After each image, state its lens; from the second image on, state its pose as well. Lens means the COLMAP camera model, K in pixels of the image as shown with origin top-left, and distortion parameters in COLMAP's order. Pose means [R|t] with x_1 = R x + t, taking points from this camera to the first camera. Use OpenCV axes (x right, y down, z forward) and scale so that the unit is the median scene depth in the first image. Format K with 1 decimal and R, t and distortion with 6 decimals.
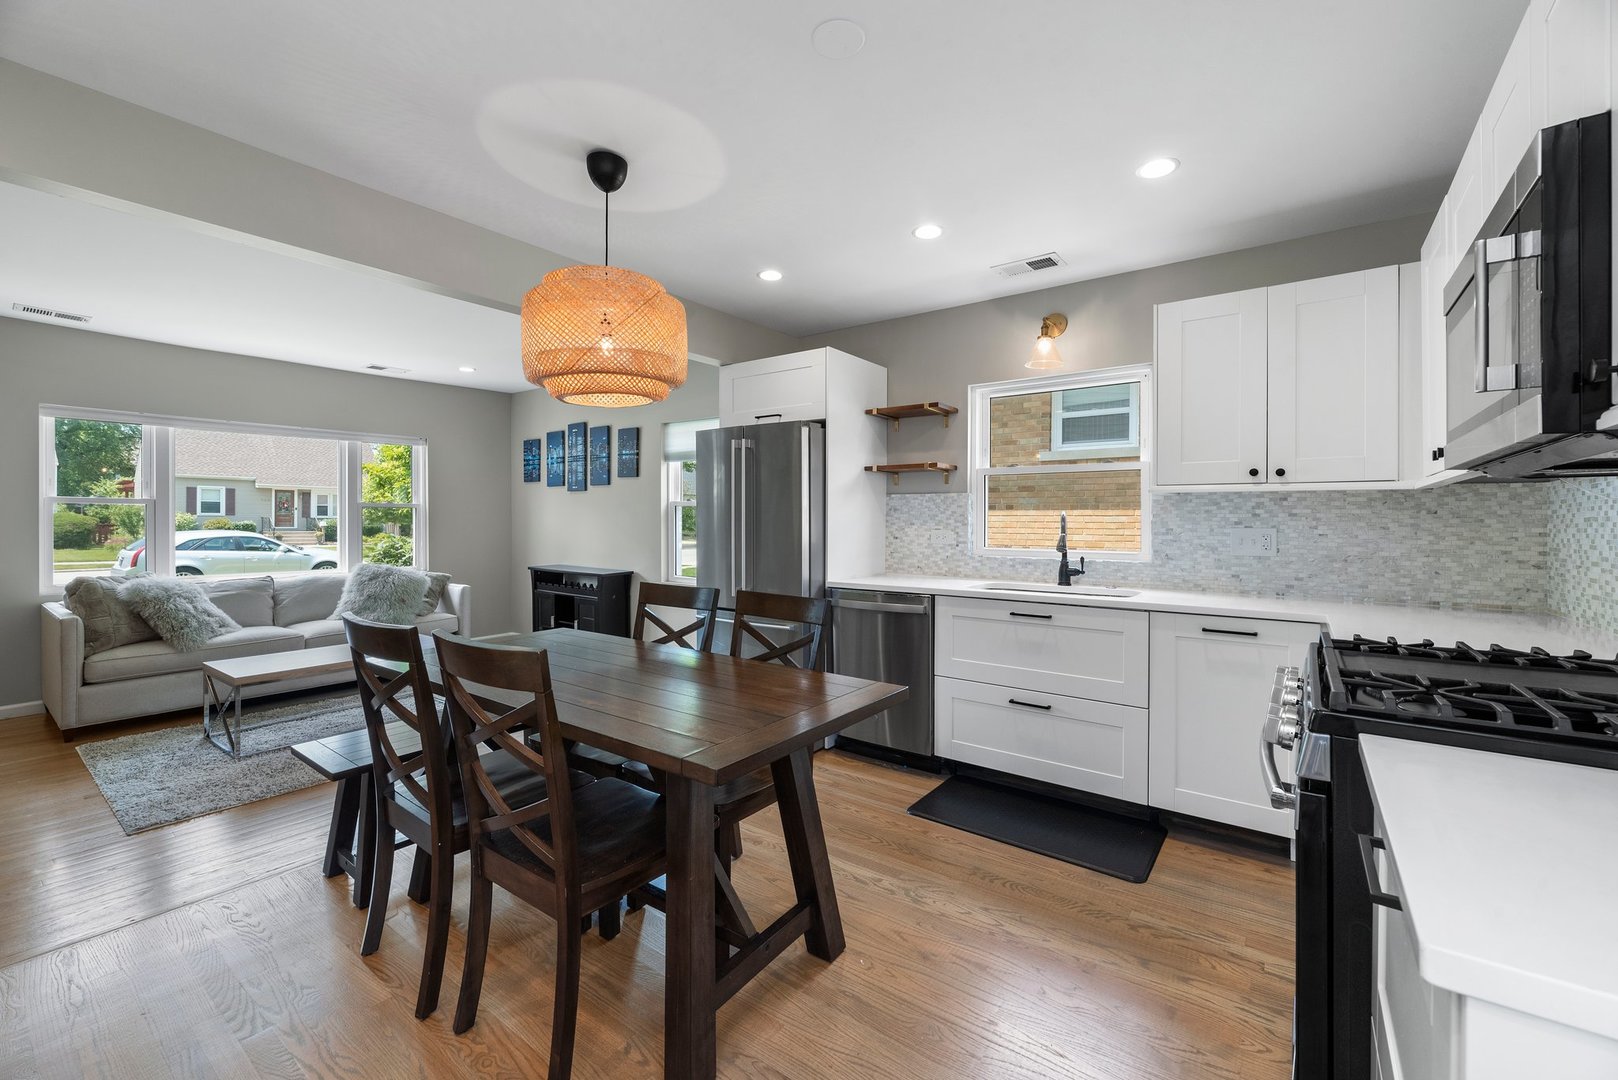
lens RADIAL K [[651.6, 0, 806.2], [0, 651.6, 525.8], [0, 0, 1]] dist [0.003778, 0.000200]
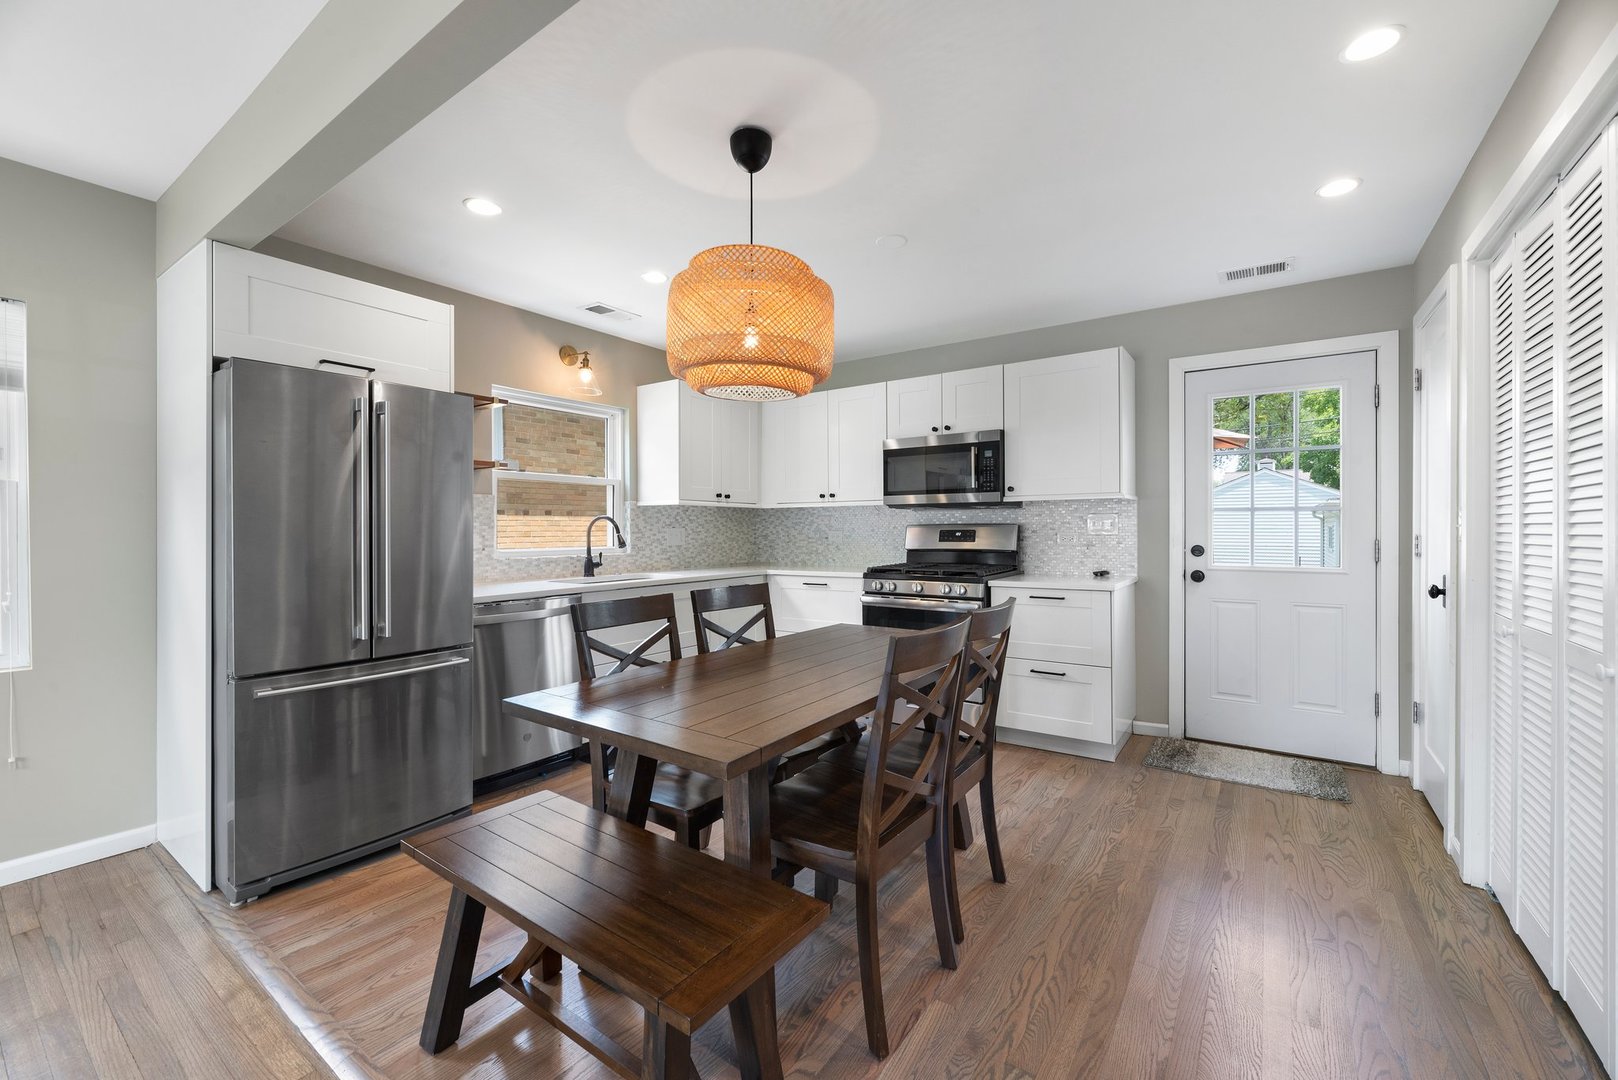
lens RADIAL K [[651.6, 0, 805.0], [0, 651.6, 531.1], [0, 0, 1]] dist [0.003778, 0.000200]
pose [[-0.011883, -0.009602, 0.999883, -0.822764], [0.012160, 0.999879, 0.009746, -0.000124], [-0.999855, 0.012275, -0.011764, 0.616840]]
